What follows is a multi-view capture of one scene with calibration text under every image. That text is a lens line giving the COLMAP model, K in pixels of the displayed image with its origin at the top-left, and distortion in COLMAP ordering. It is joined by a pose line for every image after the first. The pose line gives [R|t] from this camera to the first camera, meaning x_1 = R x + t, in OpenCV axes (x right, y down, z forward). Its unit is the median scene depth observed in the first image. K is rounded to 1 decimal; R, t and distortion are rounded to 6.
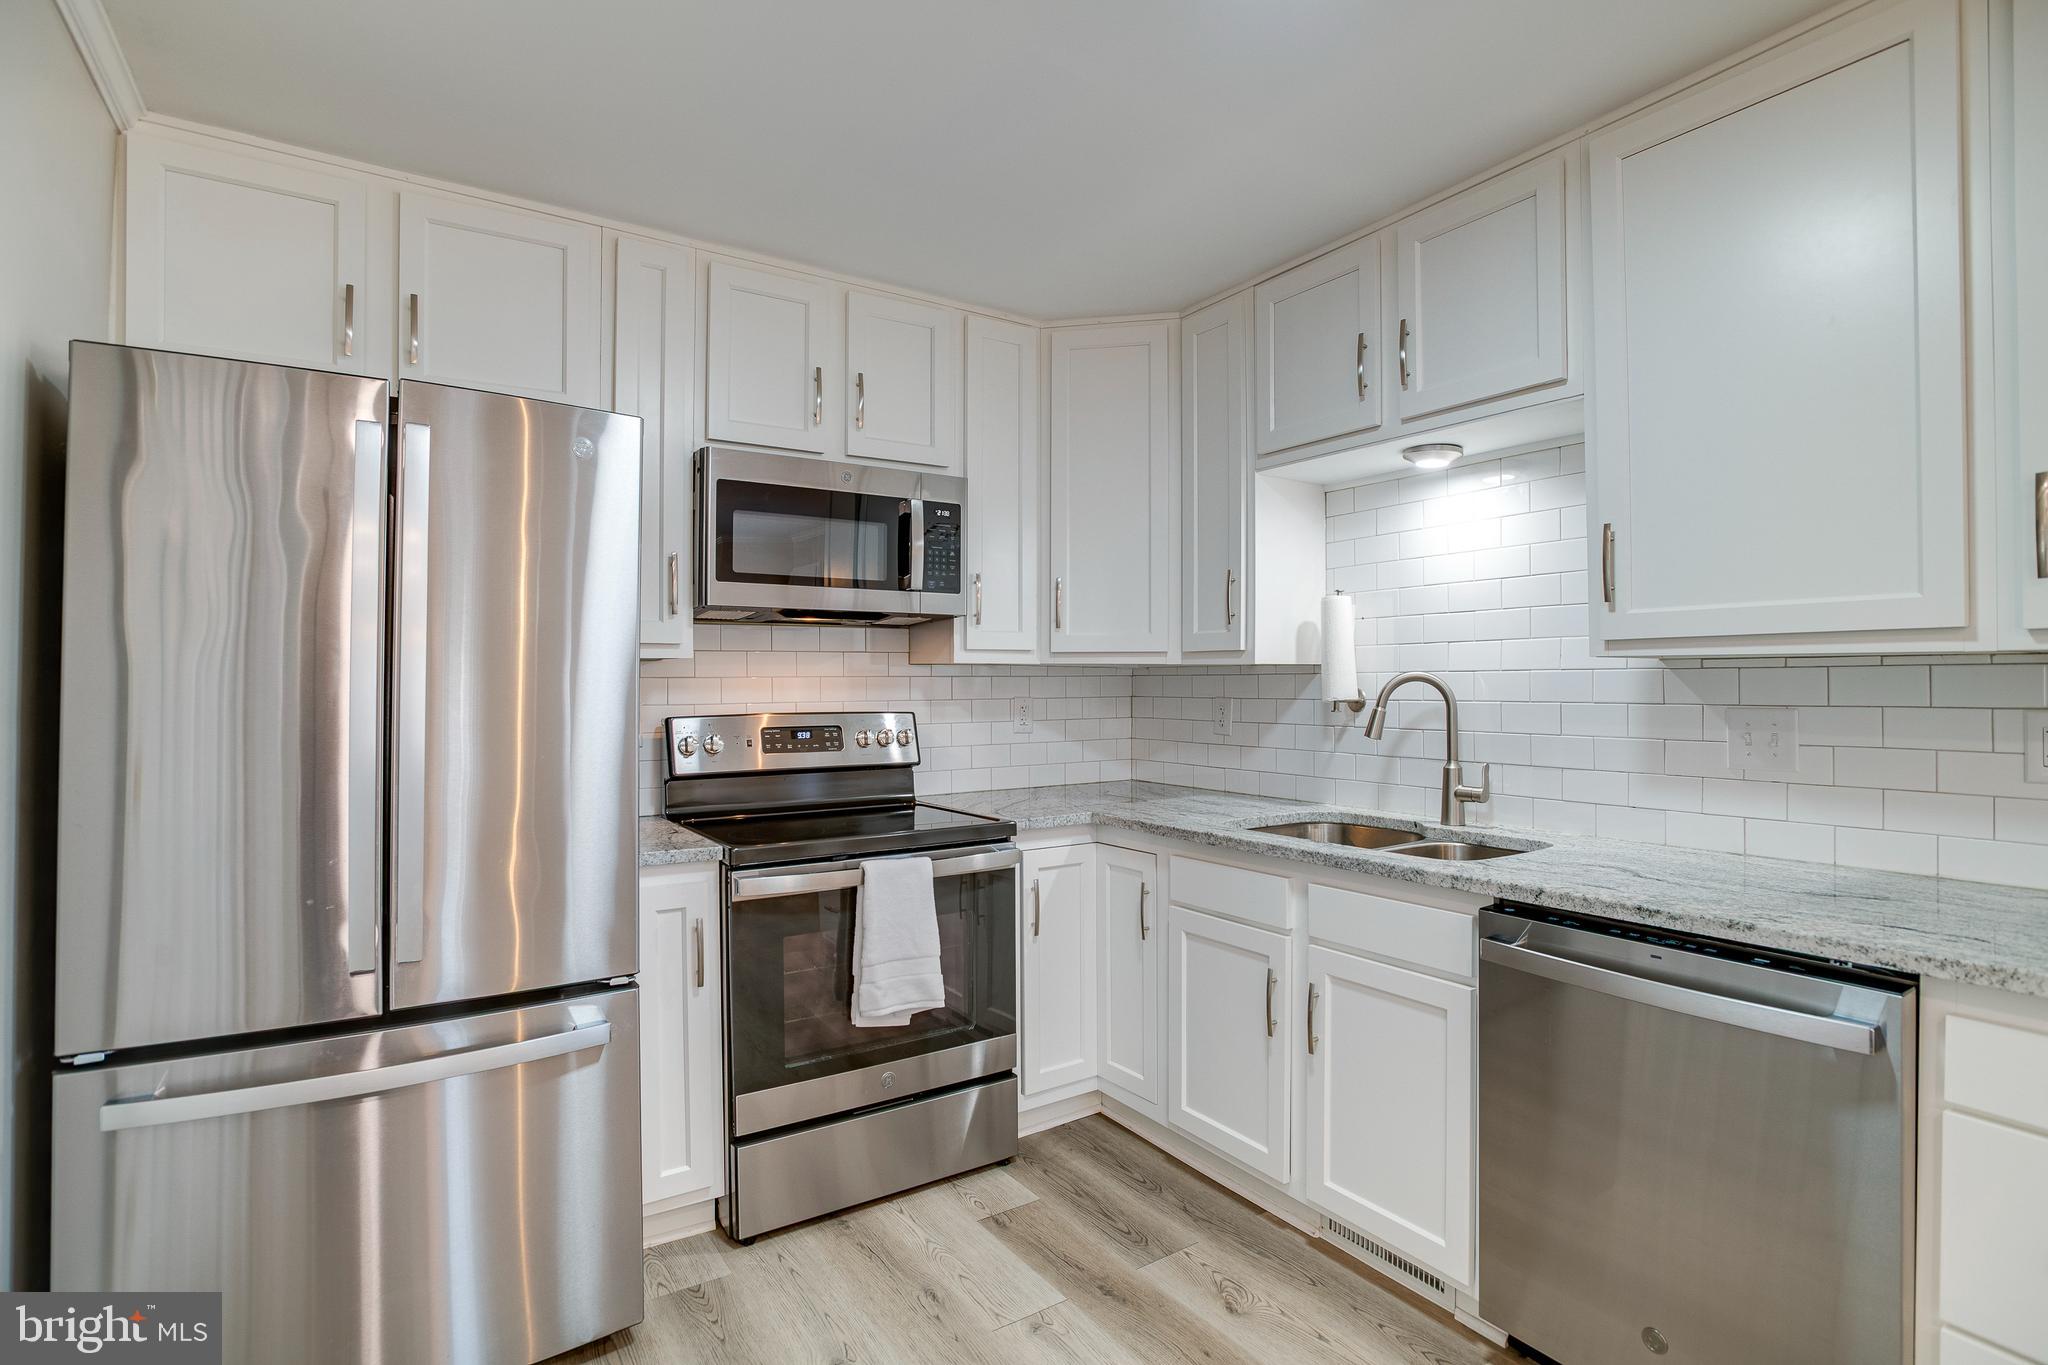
lens RADIAL K [[995.4, 0, 1025.3], [0, 995.4, 671.5], [0, 0, 1]] dist [-0.072389, 0.035196]
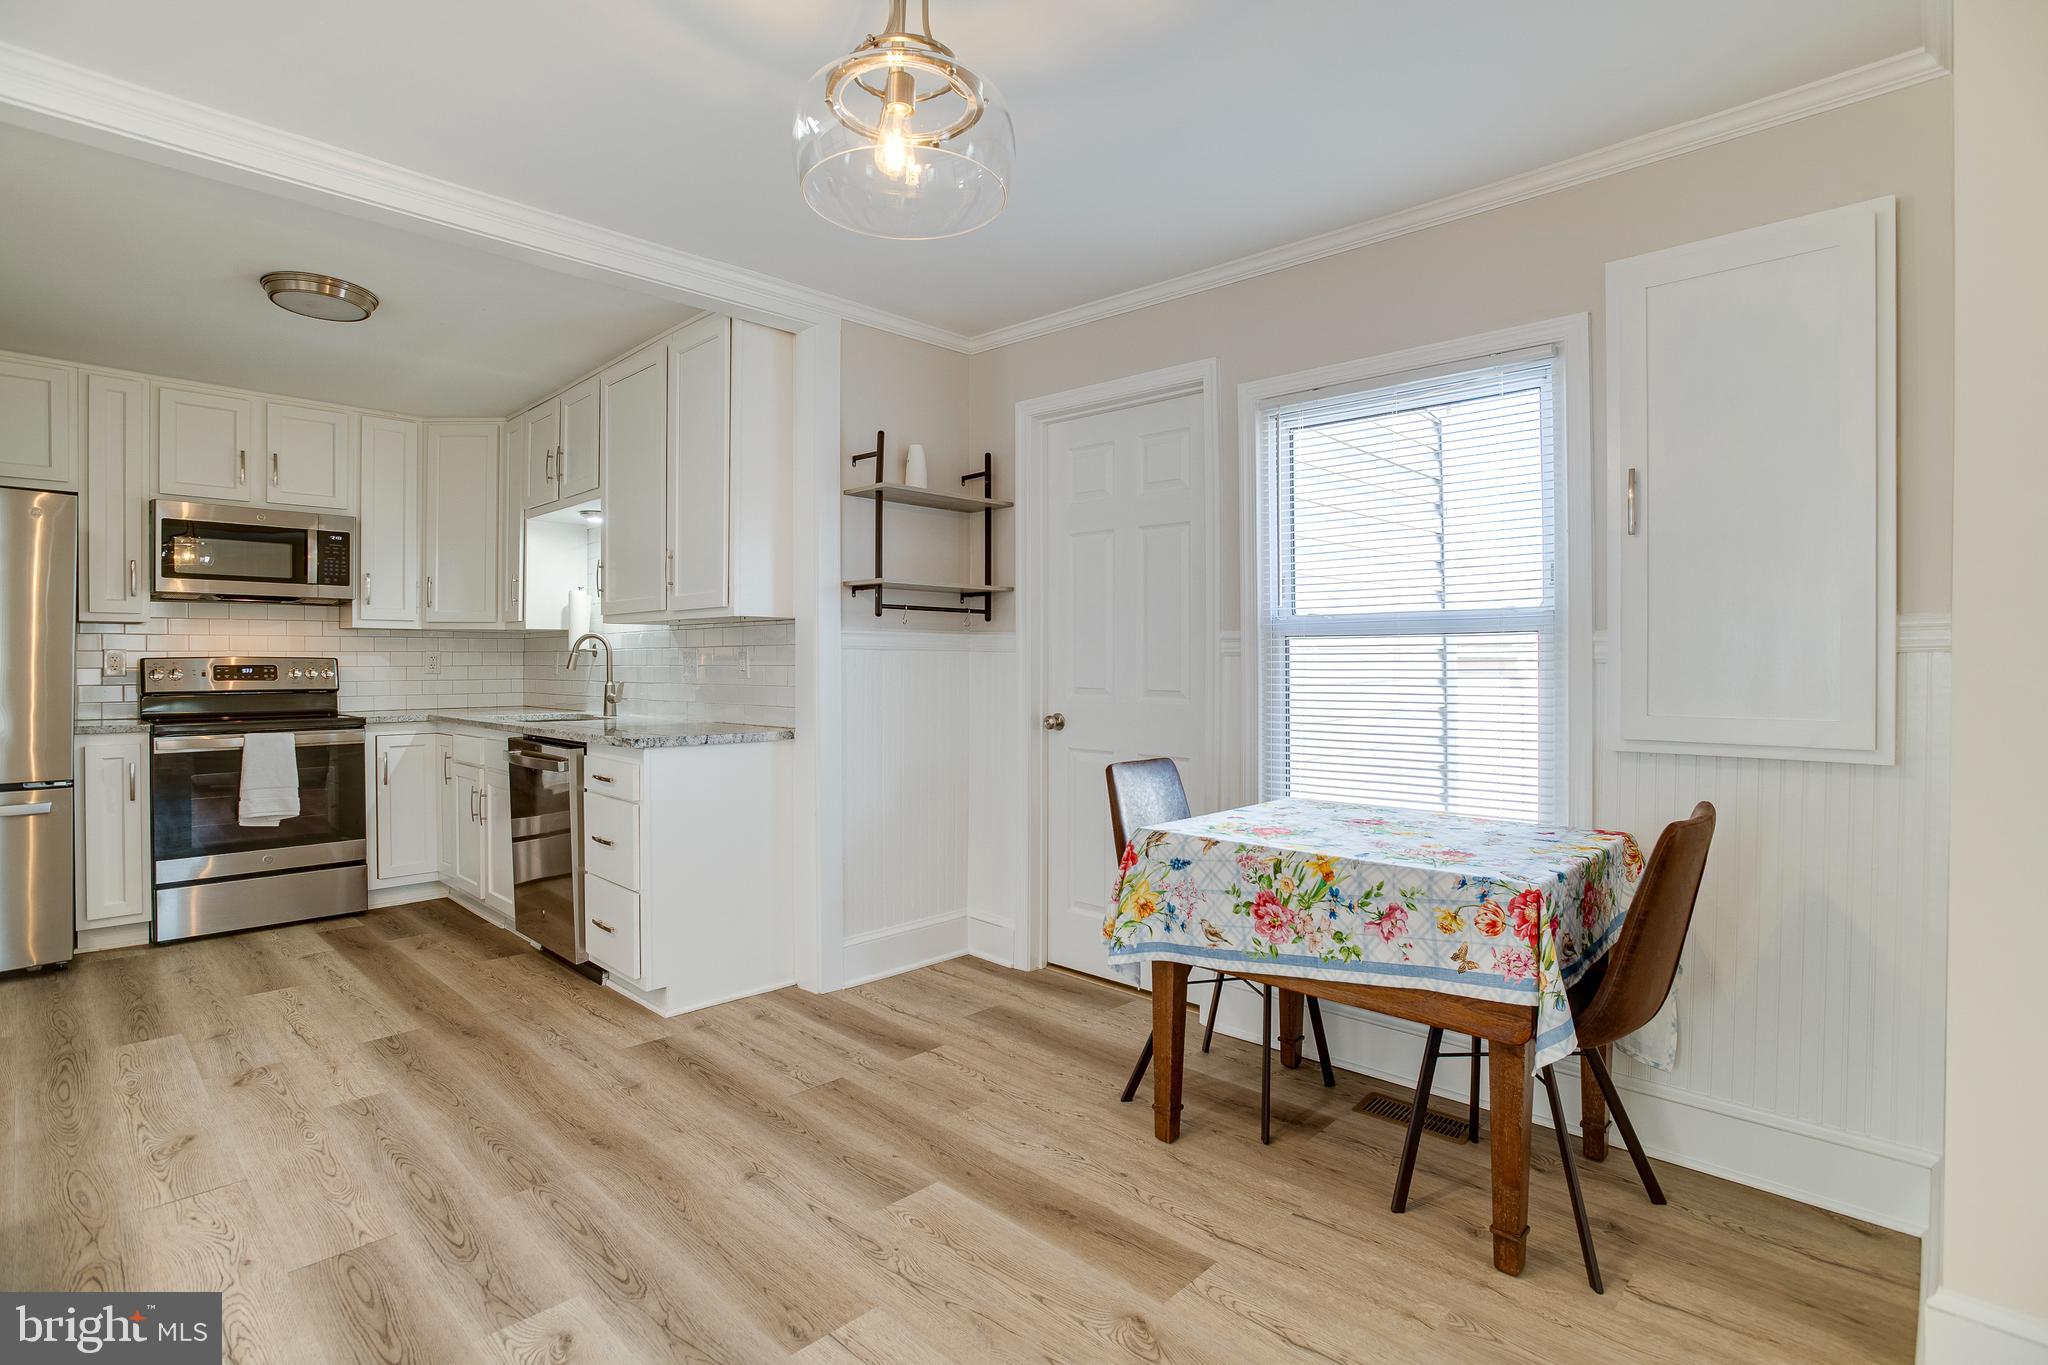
lens RADIAL K [[995.4, 0, 1025.3], [0, 995.4, 671.5], [0, 0, 1]] dist [-0.072389, 0.035196]
pose [[0.975163, 0.001130, 0.221488, 0.773660], [-0.005357, 0.999815, 0.018486, 0.033554], [-0.221426, -0.019214, 0.974988, -0.953920]]
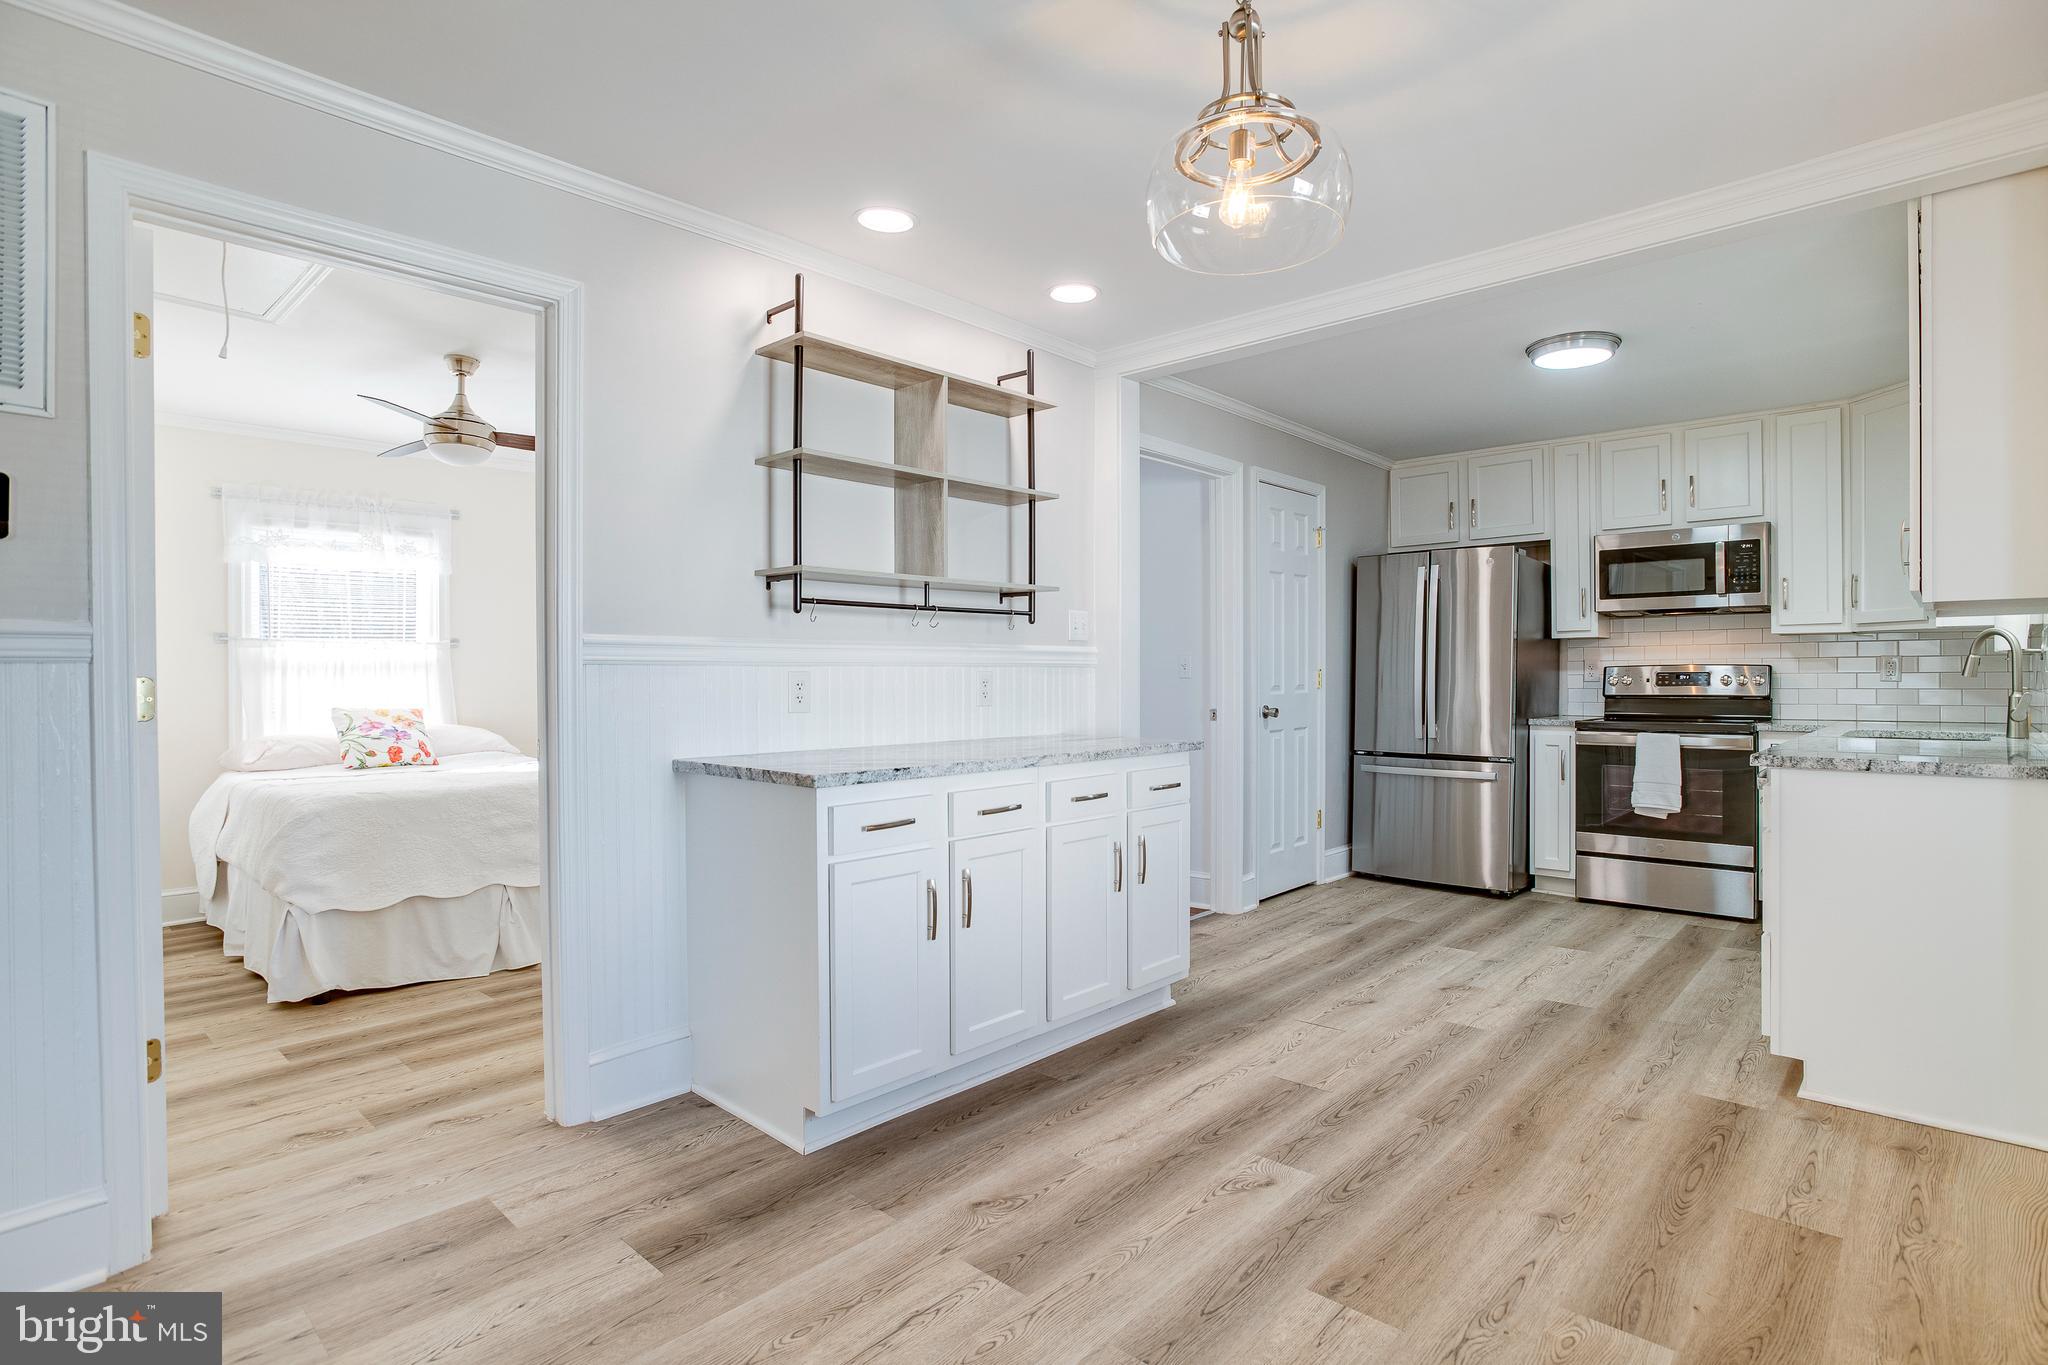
lens RADIAL K [[1021.5, 0, 1023.8], [0, 1021.5, 677.3], [0, 0, 1]] dist [-0.059974, 0.026586]
pose [[0.236234, 0.003448, -0.971690, 1.431438], [0.013528, 0.999885, 0.006837, 0.041086], [0.971602, -0.014761, 0.236160, -0.671962]]
